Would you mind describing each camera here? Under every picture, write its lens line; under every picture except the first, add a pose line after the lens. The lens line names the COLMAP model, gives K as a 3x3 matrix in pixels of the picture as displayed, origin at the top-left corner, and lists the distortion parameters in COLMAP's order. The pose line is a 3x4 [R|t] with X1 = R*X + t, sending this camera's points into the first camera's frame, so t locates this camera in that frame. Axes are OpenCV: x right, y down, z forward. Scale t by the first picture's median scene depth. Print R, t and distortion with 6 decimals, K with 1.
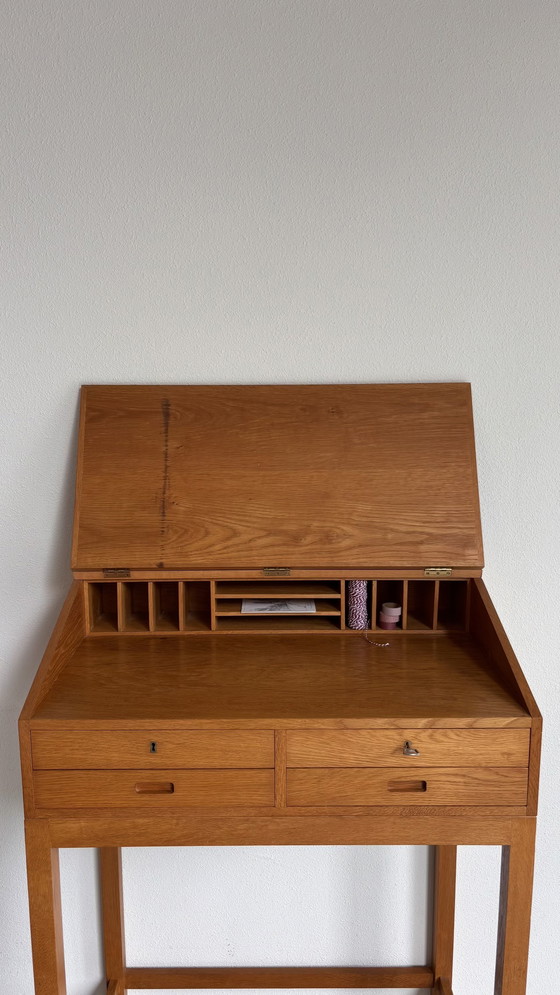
lens RADIAL K [[756.8, 0, 271.5], [0, 756.8, 497.3], [0, 0, 1]] dist [0.056694, -0.068605]
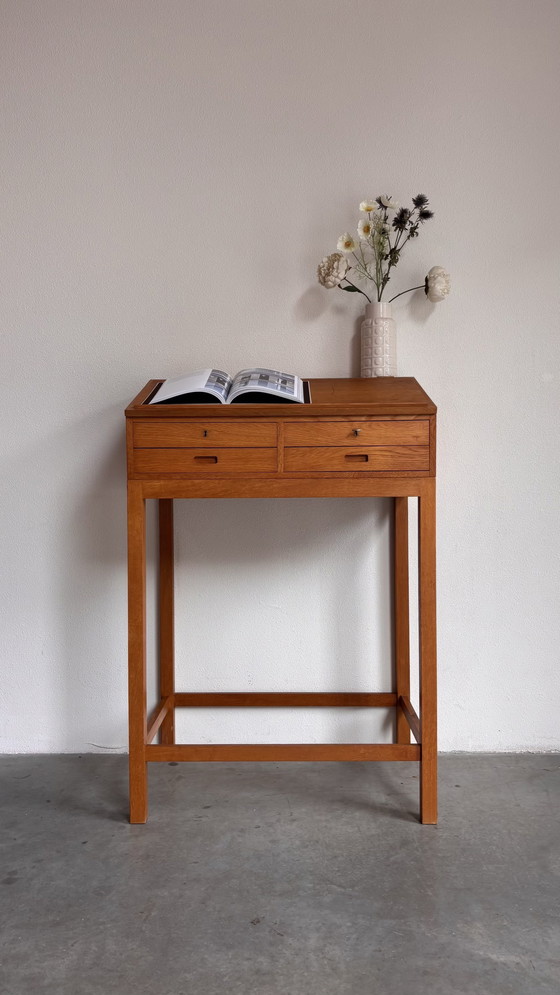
lens RADIAL K [[756.8, 0, 277.6], [0, 756.8, 501.4], [0, 0, 1]] dist [0.056694, -0.068605]
pose [[0.999771, -0.002914, -0.021195, 0.039812], [-0.000019, 0.990558, -0.137094, 0.694465], [0.021394, 0.137063, 0.990331, -0.624755]]
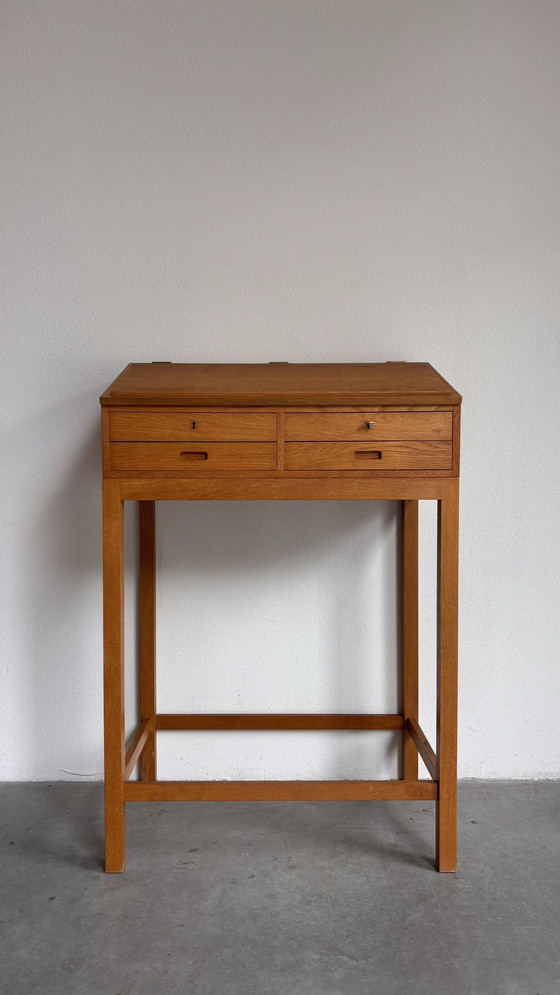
lens RADIAL K [[756.8, 0, 271.1], [0, 756.8, 503.6], [0, 0, 1]] dist [0.056694, -0.068605]
pose [[0.999995, 0.002548, -0.001847, -0.003414], [-0.002752, 0.992749, -0.120178, 0.638856], [0.001527, 0.120183, 0.992751, -0.411117]]
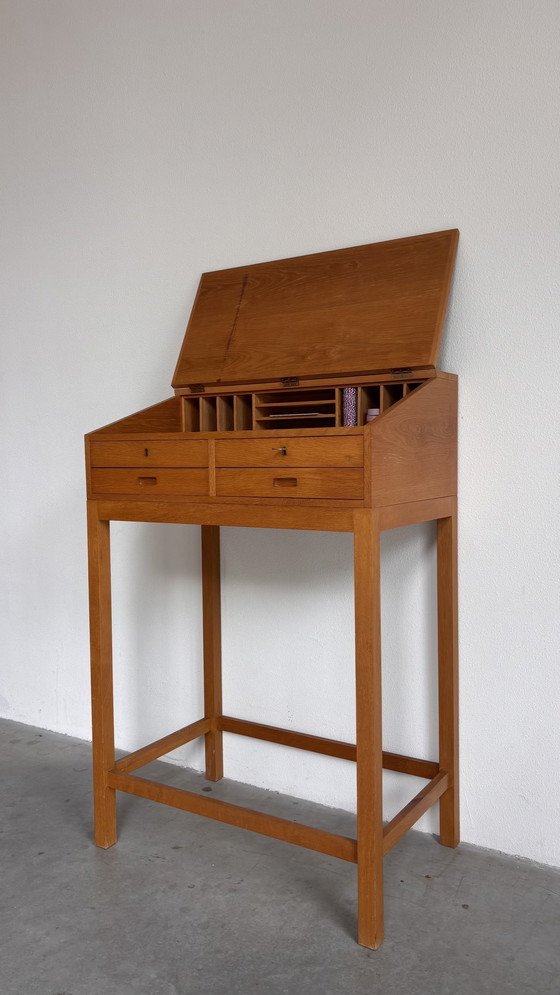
lens RADIAL K [[756.8, 0, 280.3], [0, 756.8, 501.2], [0, 0, 1]] dist [0.056694, -0.068605]
pose [[0.842394, 0.028505, -0.538107, 0.897139], [-0.084379, 0.993259, -0.079479, 0.518290], [0.532214, 0.112357, 0.839121, -0.140609]]
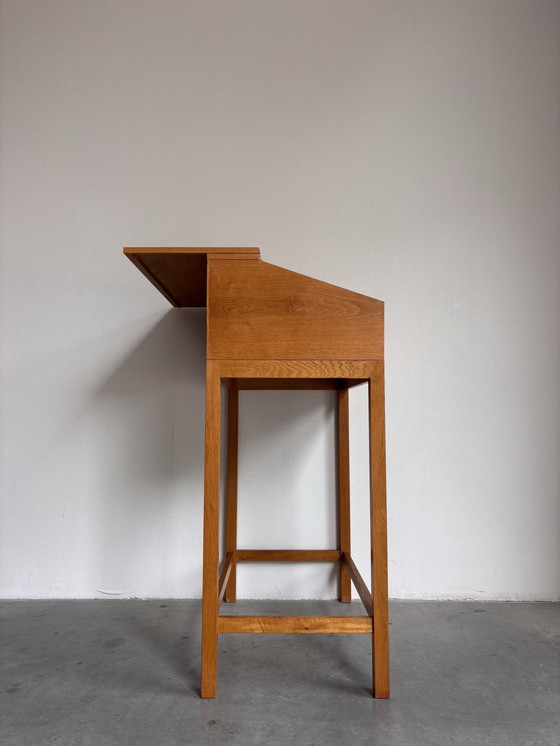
lens RADIAL K [[567.8, 0, 279.8], [0, 567.8, 375.0], [0, 0, 1]] dist [0.058592, -0.070589]
pose [[0.999902, 0.005631, -0.012812, 0.122769], [-0.008577, 0.969986, -0.243008, 0.822556], [0.011059, 0.243094, 0.969940, -0.541811]]
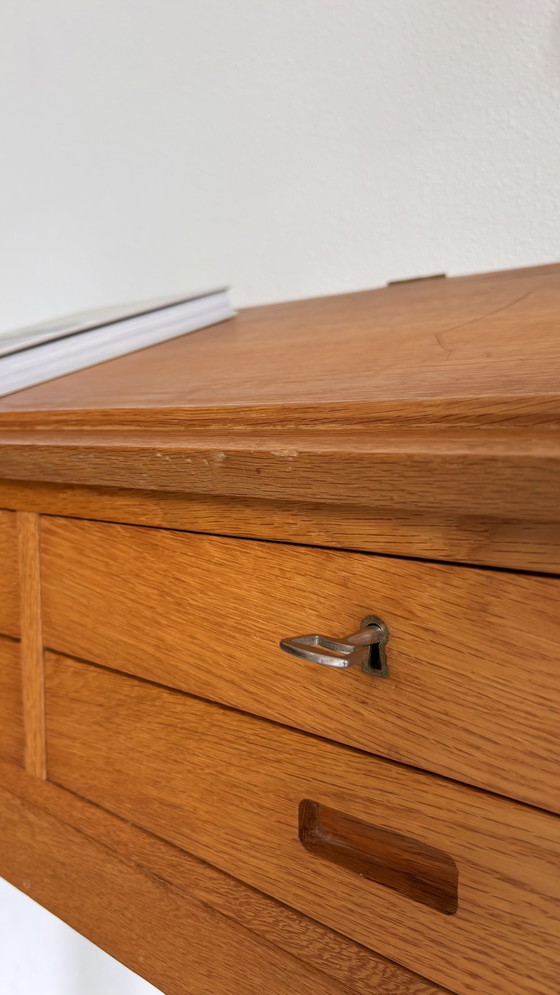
lens RADIAL K [[756.8, 0, 286.8], [0, 756.8, 492.7], [0, 0, 1]] dist [0.056694, -0.068605]
pose [[0.761648, 0.059760, -0.645229, 0.284021], [-0.116571, 0.992130, -0.045715, 0.293621], [0.637419, 0.110034, 0.762620, 0.814517]]
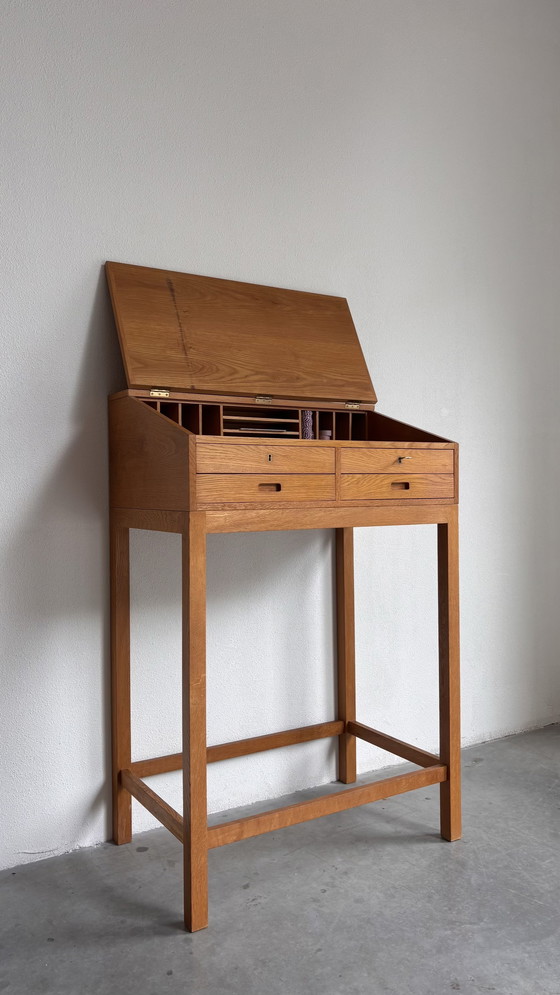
lens RADIAL K [[756.8, 0, 278.3], [0, 756.8, 499.3], [0, 0, 1]] dist [0.056694, -0.068605]
pose [[0.849607, -0.011833, 0.527284, -0.906325], [0.096411, 0.986387, -0.133210, 0.596707], [-0.518530, 0.164013, 0.839182, -0.233464]]
